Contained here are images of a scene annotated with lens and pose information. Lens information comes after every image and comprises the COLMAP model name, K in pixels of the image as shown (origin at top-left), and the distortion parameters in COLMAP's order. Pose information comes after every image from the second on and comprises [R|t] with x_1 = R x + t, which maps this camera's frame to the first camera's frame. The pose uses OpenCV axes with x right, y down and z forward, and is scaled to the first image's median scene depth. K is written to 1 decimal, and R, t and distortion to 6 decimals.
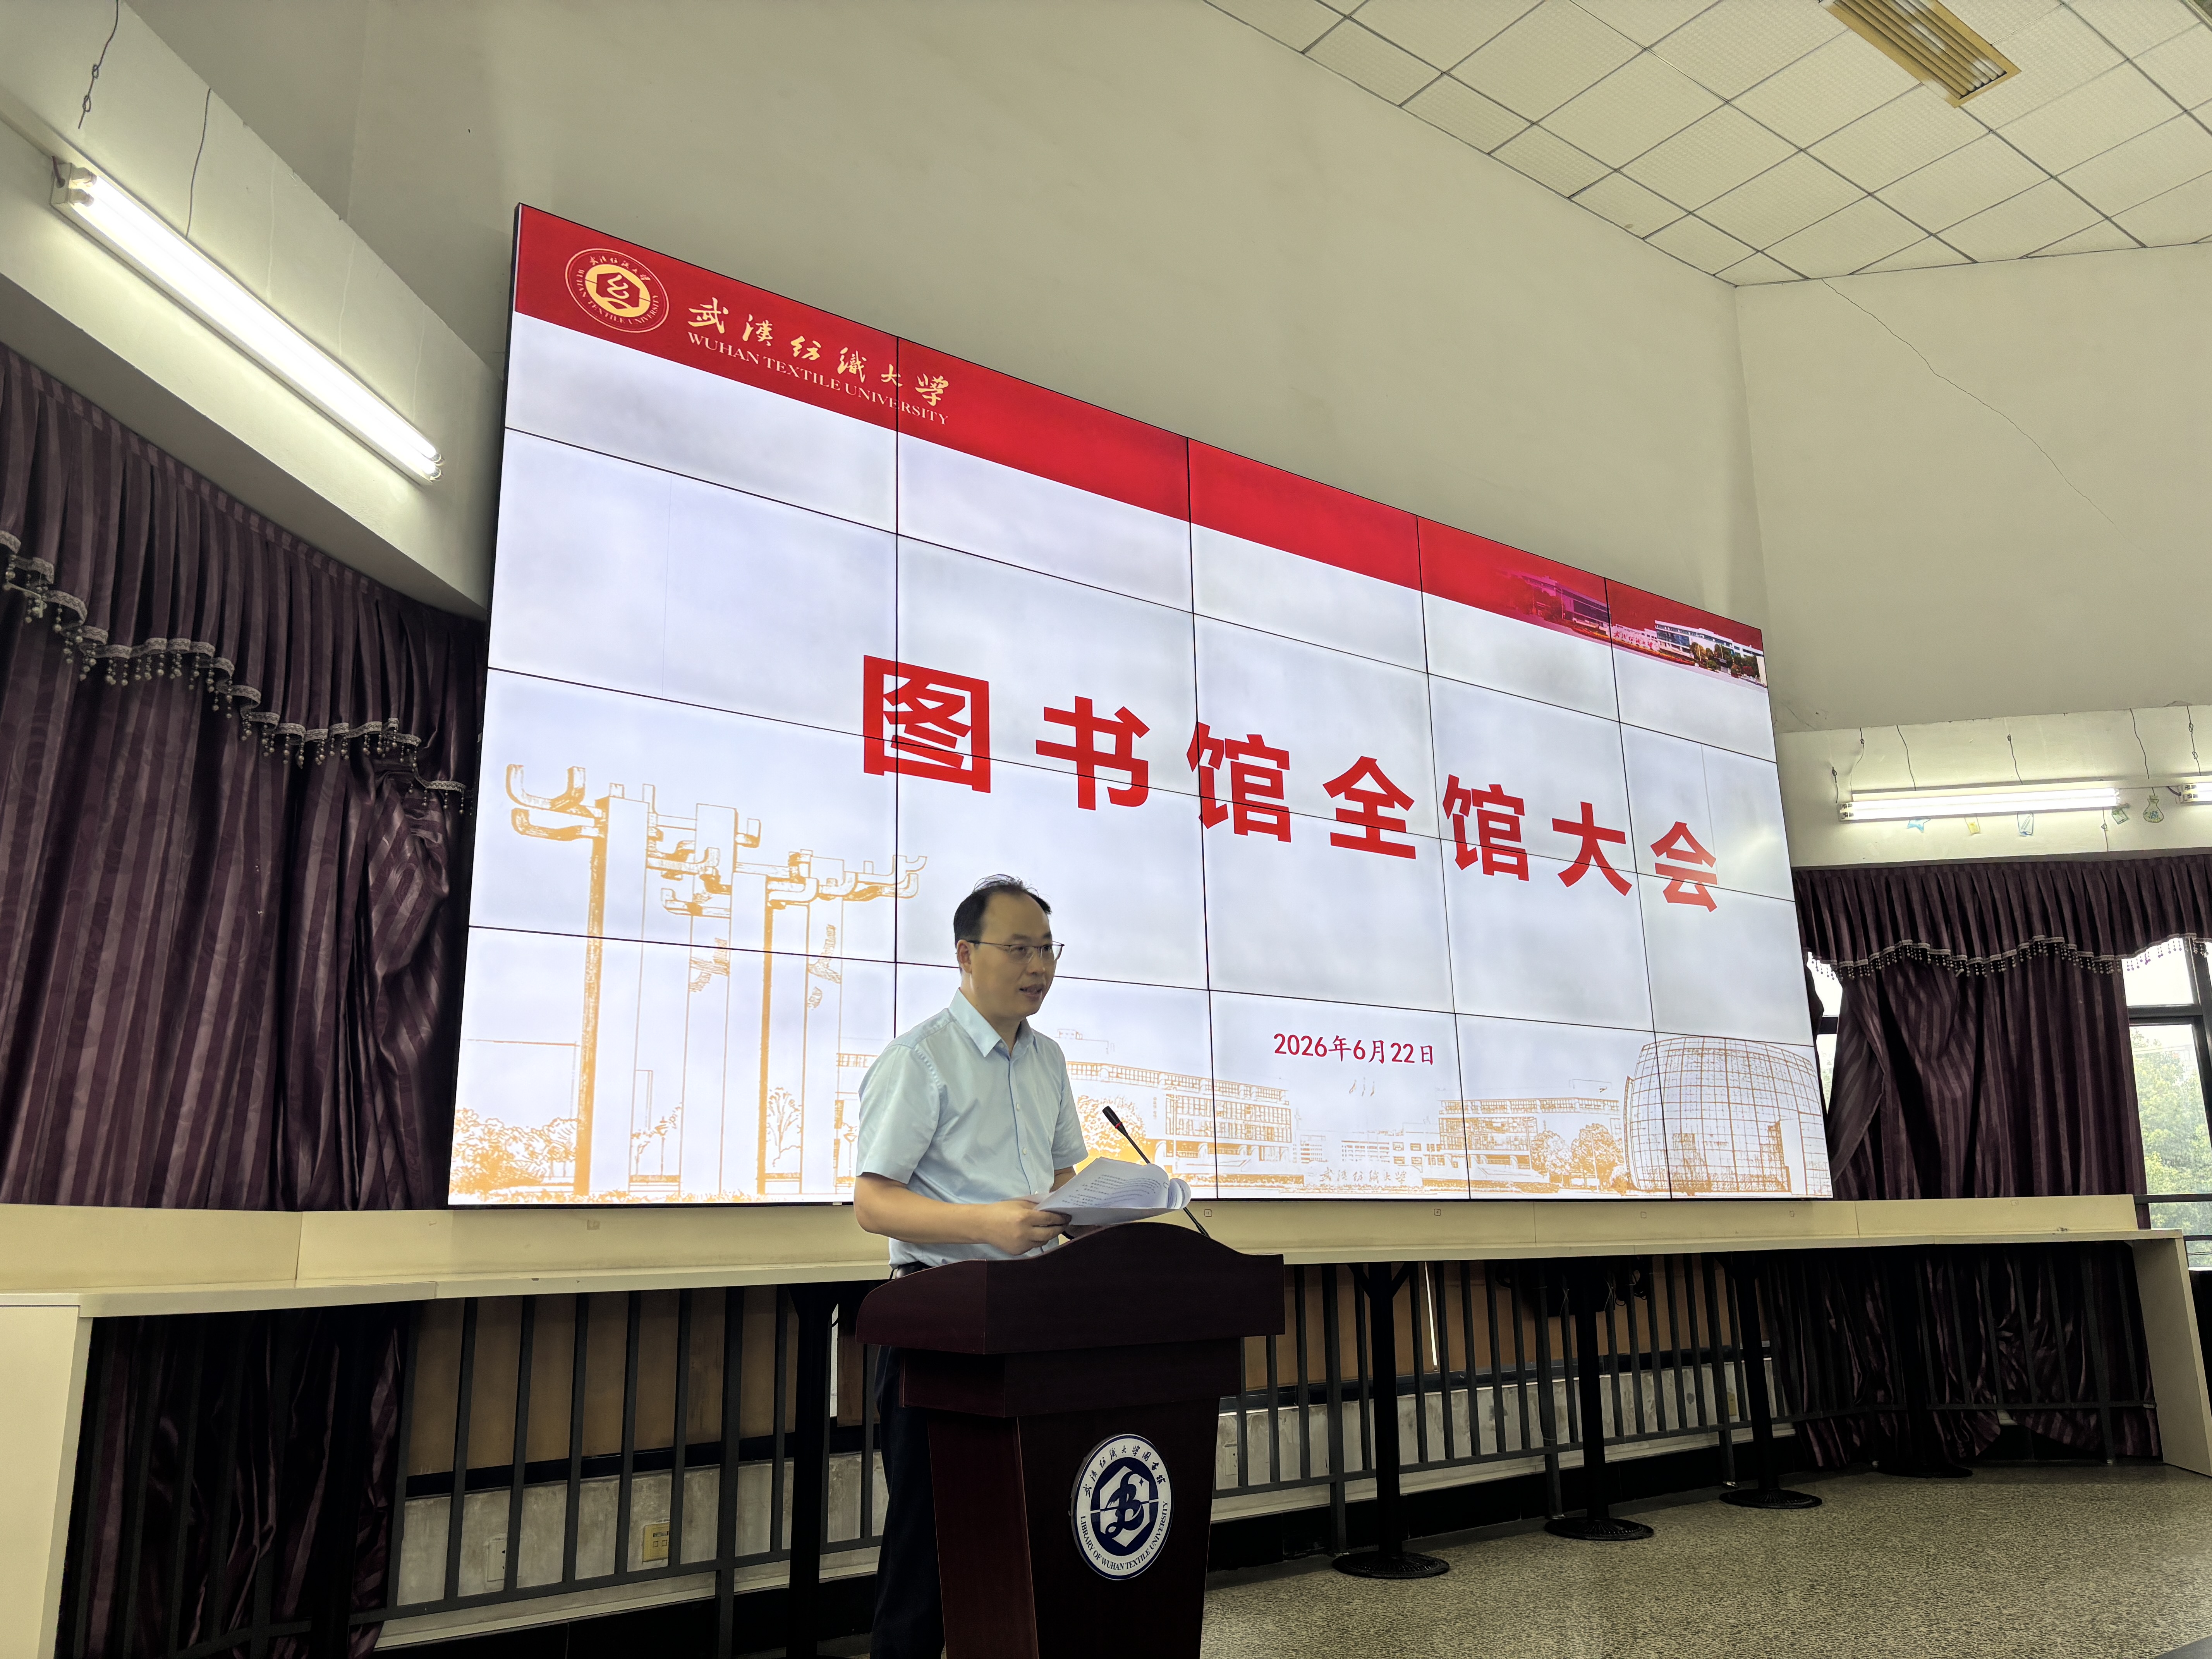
lens RADIAL K [[1669.0, 0, 1104.5], [0, 1669.0, 828.0], [0, 0, 1]] dist [0.018097, 0.004261]
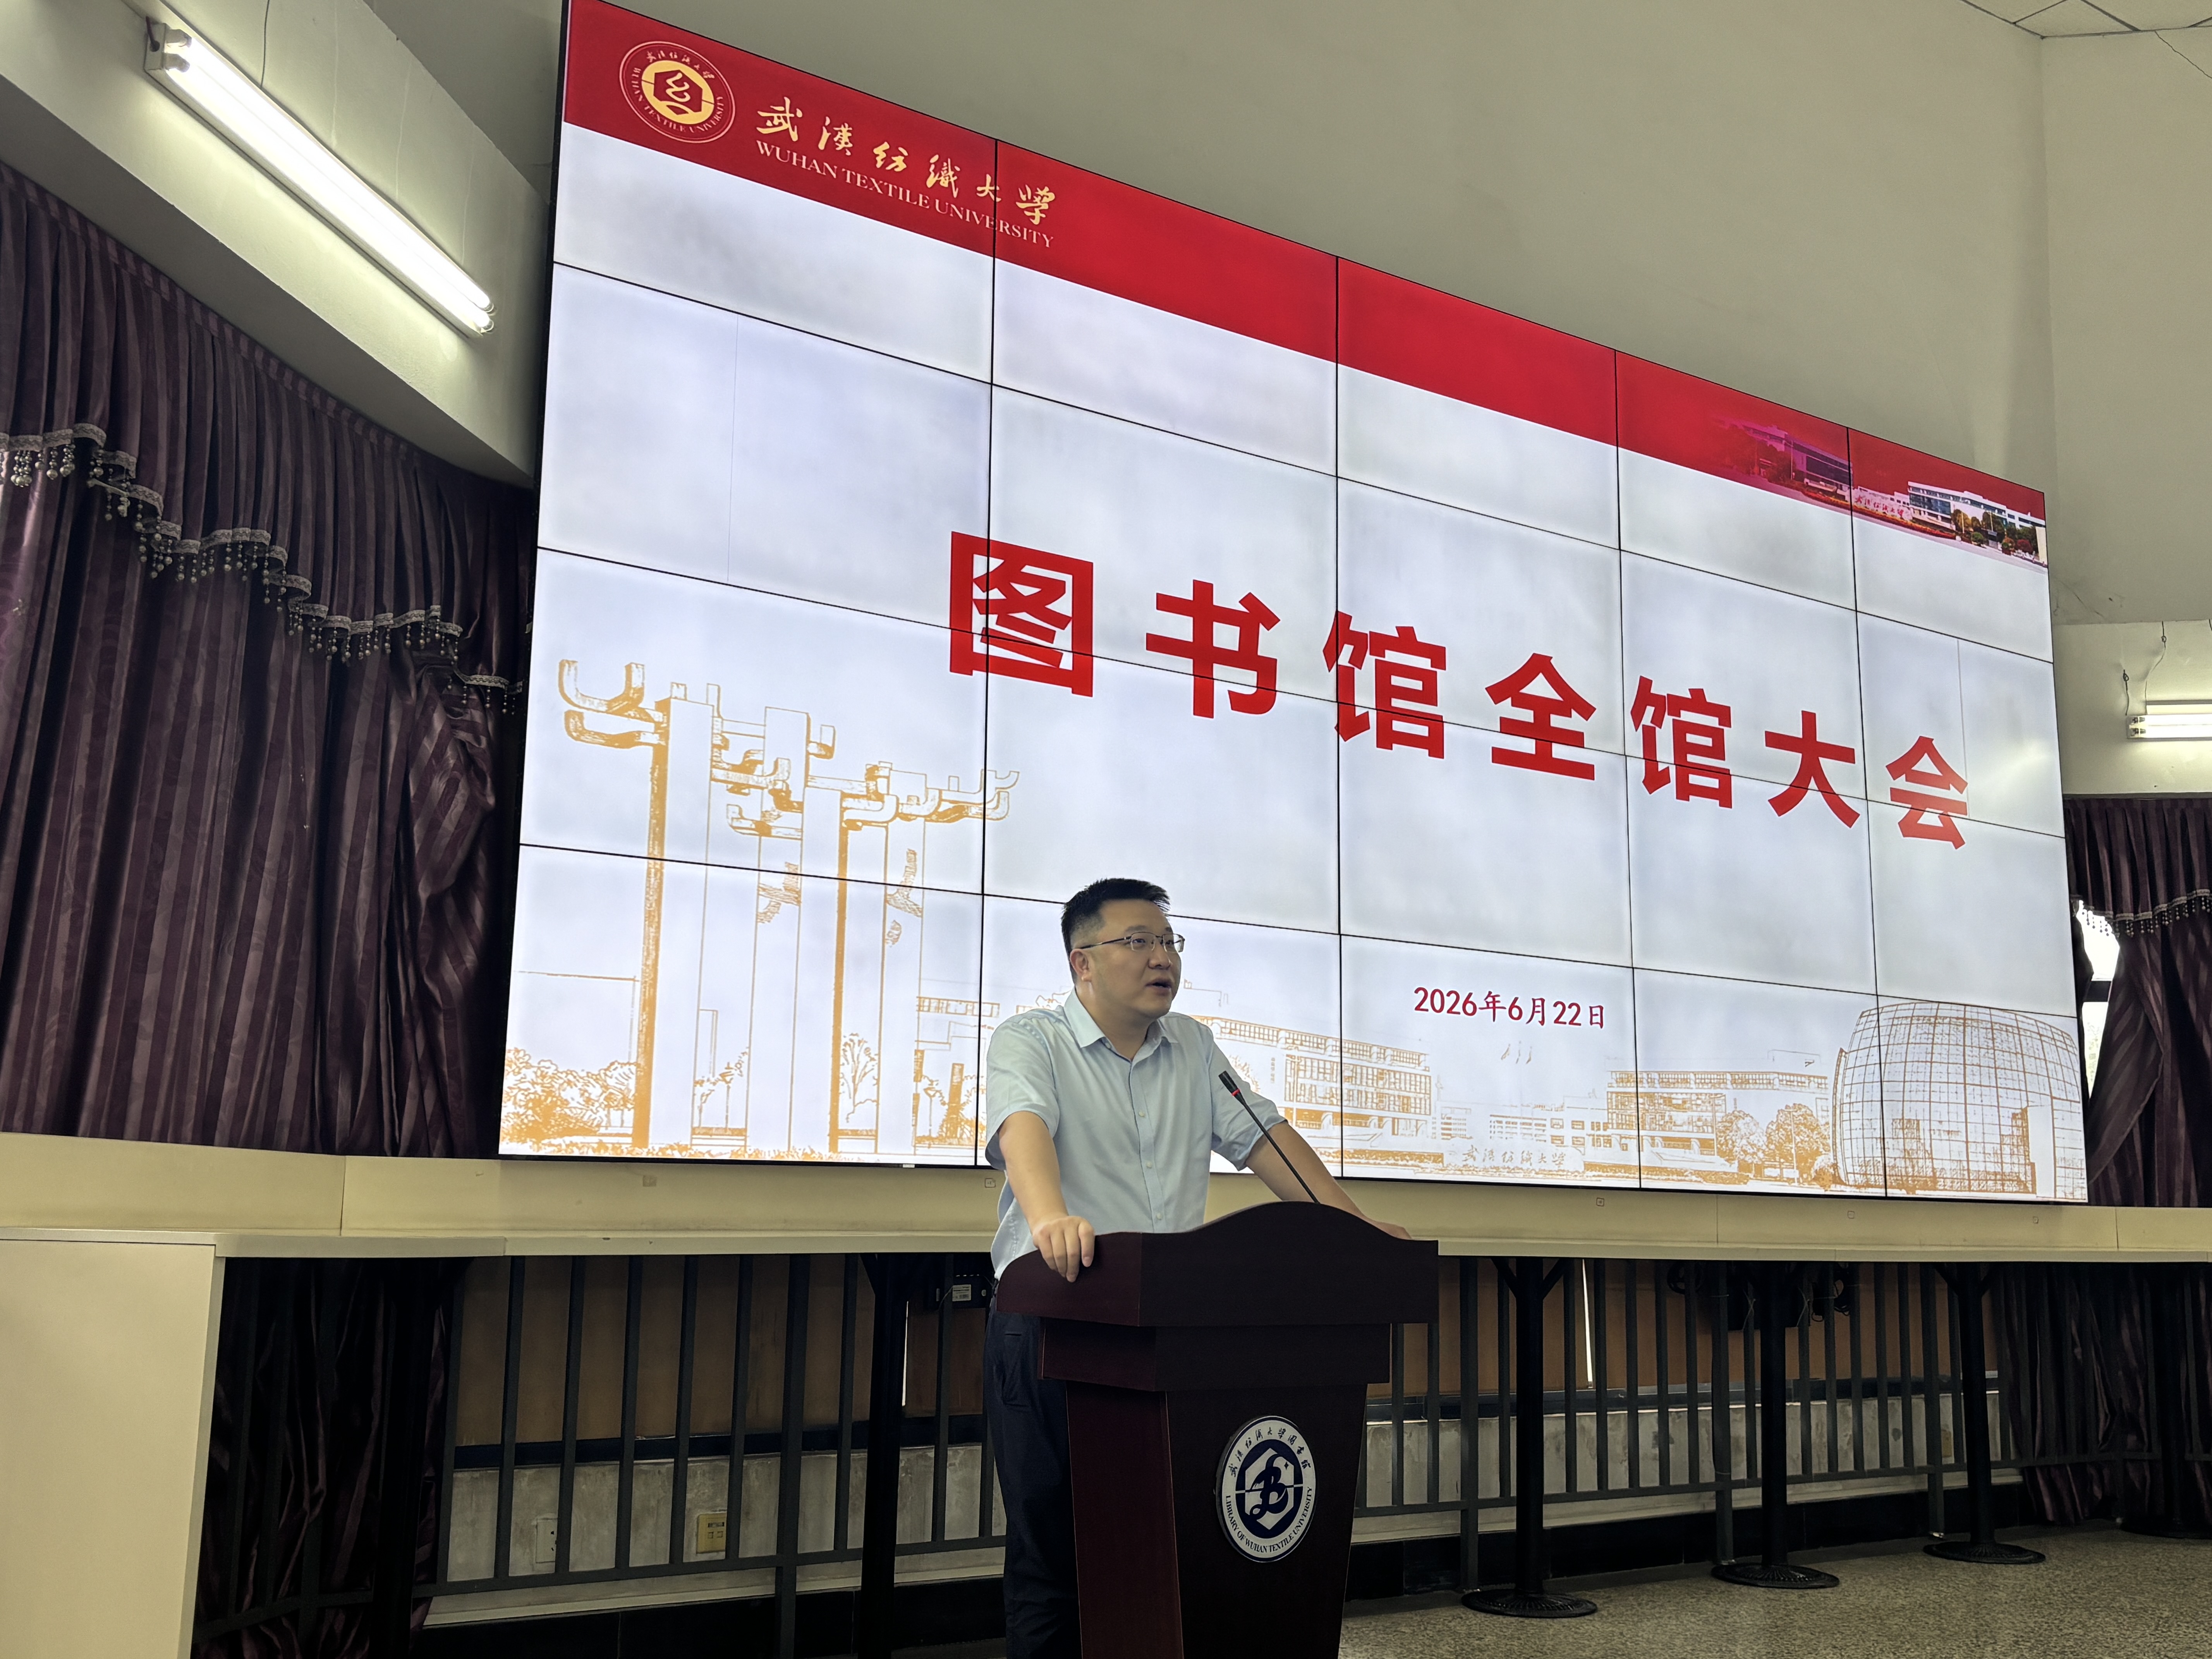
lens RADIAL K [[2215.0, 0, 1112.3], [0, 2215.0, 827.5], [0, 0, 1]] dist [0.103955, -0.266244]
pose [[0.999169, 0.032397, -0.024718, -0.030177], [-0.030669, 0.997258, 0.067351, -0.031977], [0.026832, -0.066537, 0.997423, -0.137633]]
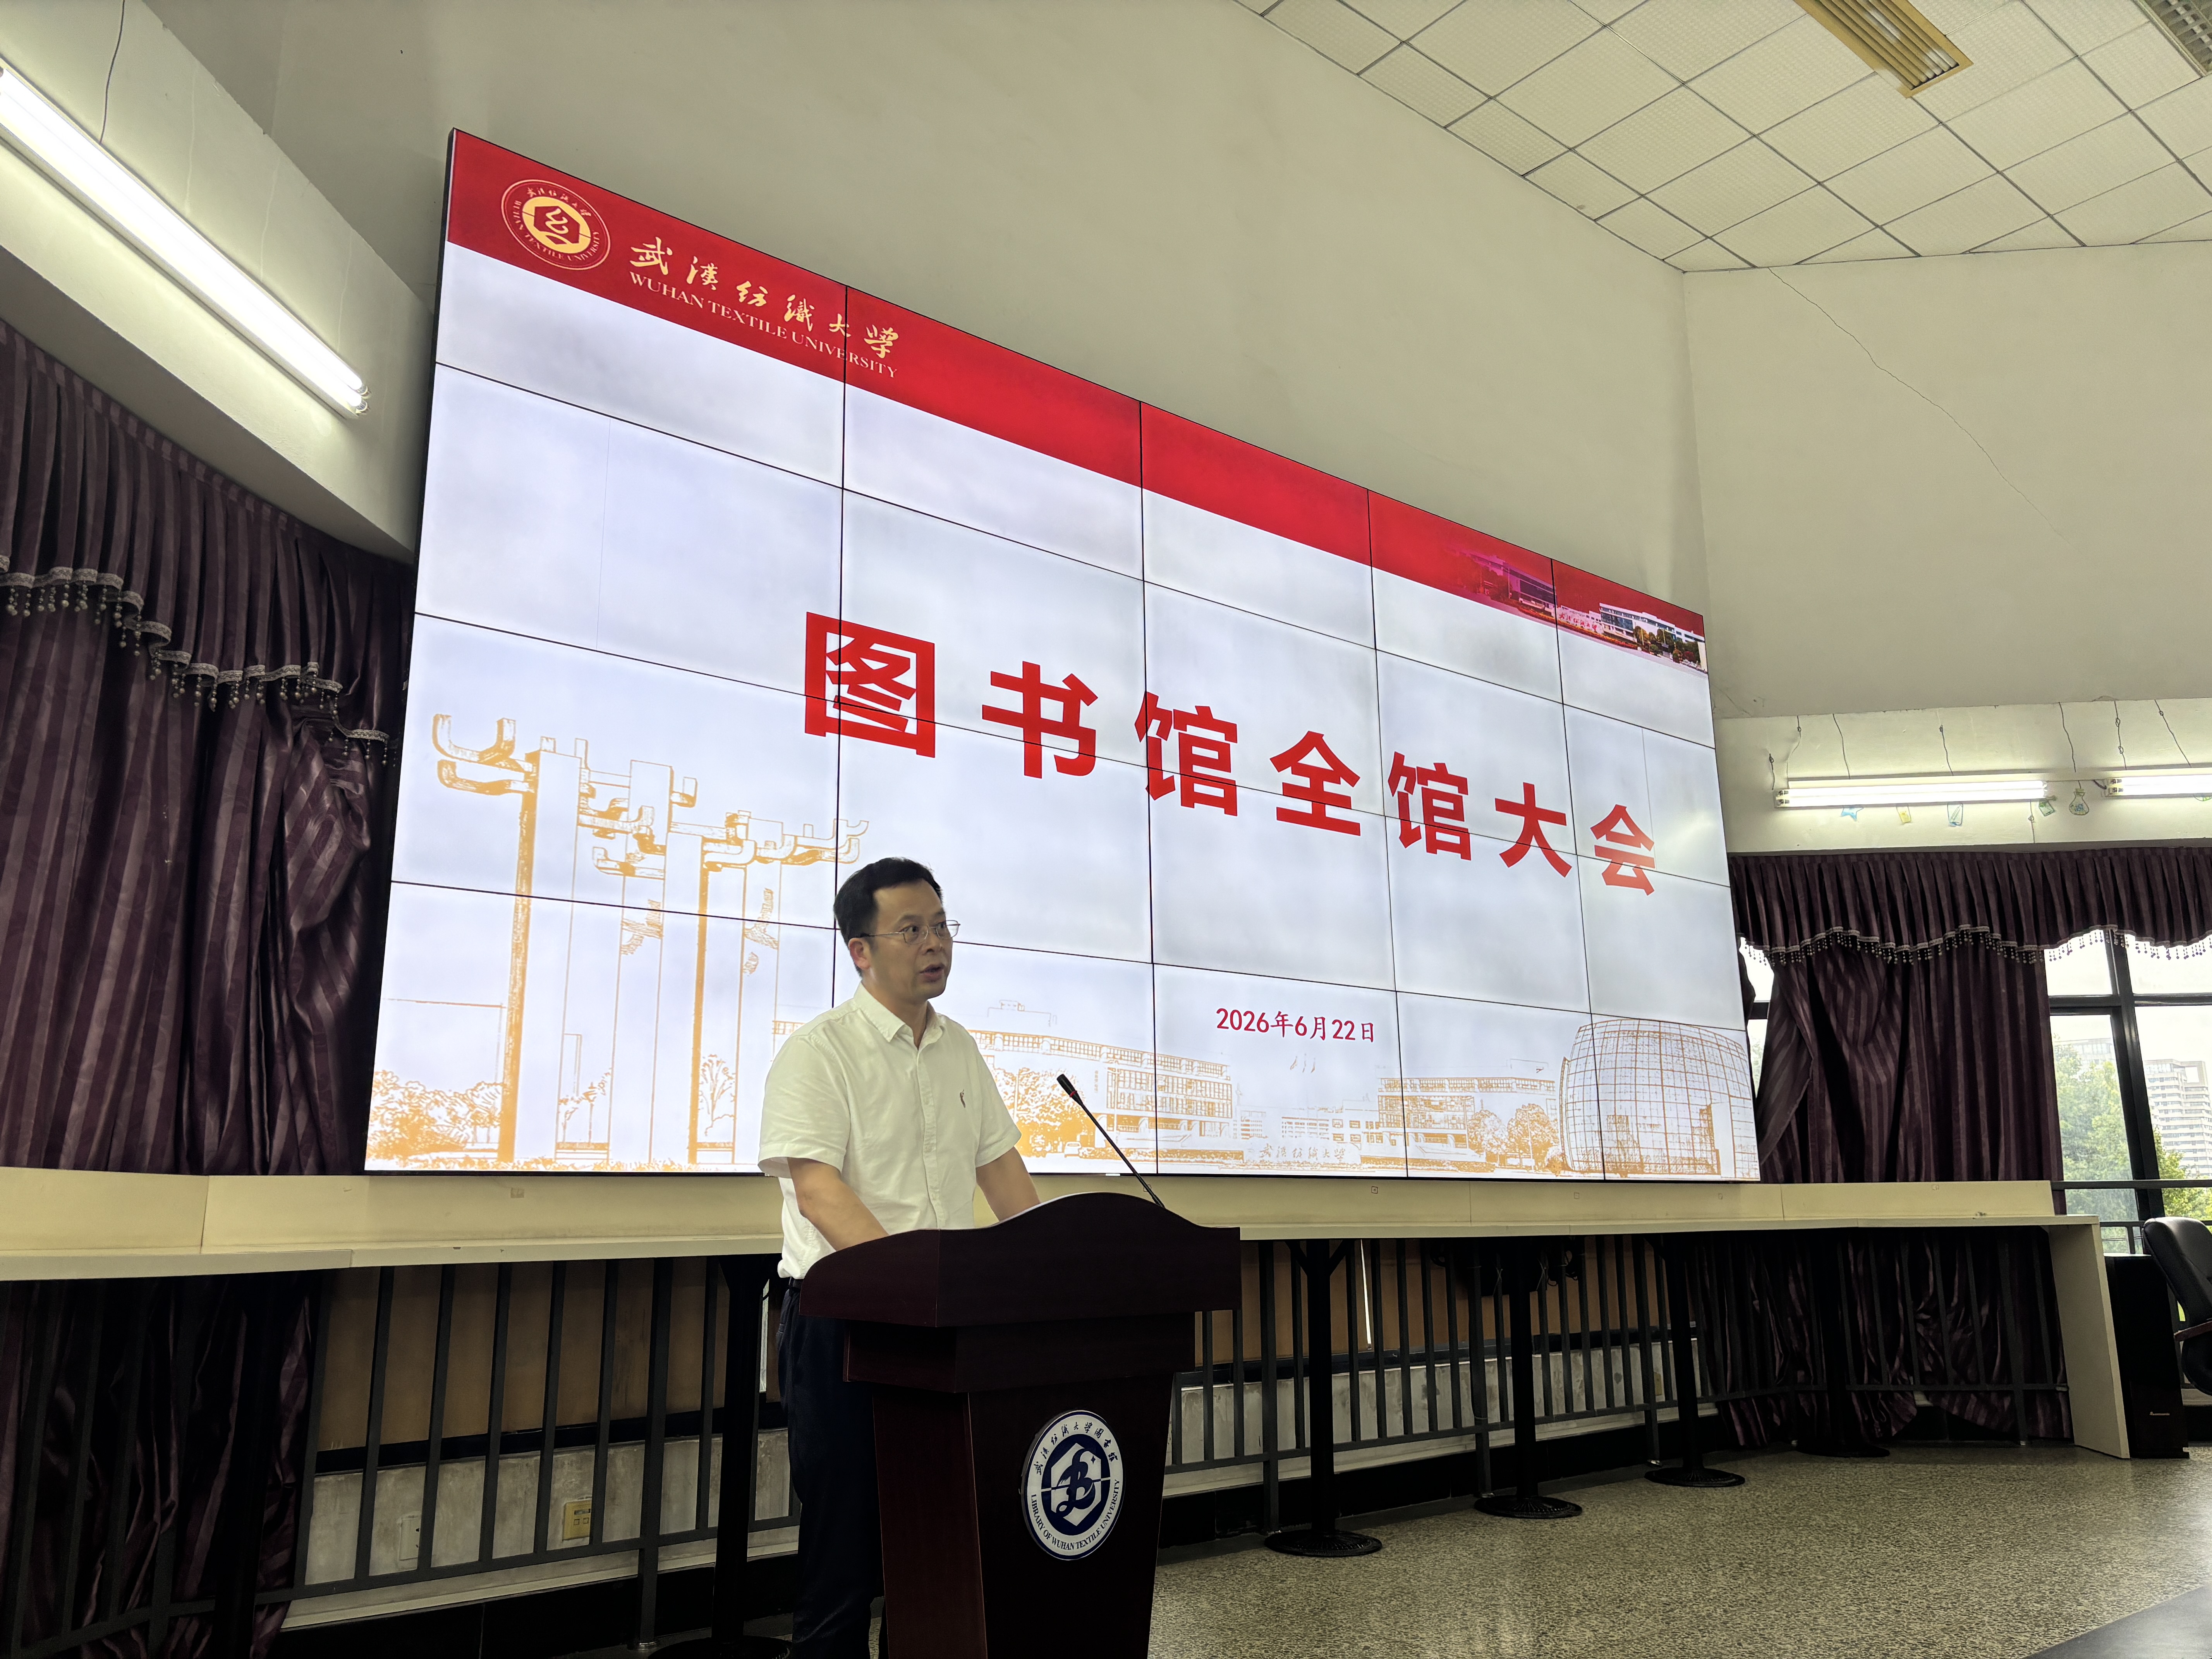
lens RADIAL K [[1671.9, 0, 1106.0], [0, 1671.9, 829.5], [0, 0, 1]] dist [0.024646, -0.008184]
pose [[0.998865, 0.019691, 0.043374, -0.010211], [-0.020271, 0.999711, 0.012959, 0.006696], [-0.043106, -0.013824, 0.998975, 0.017356]]
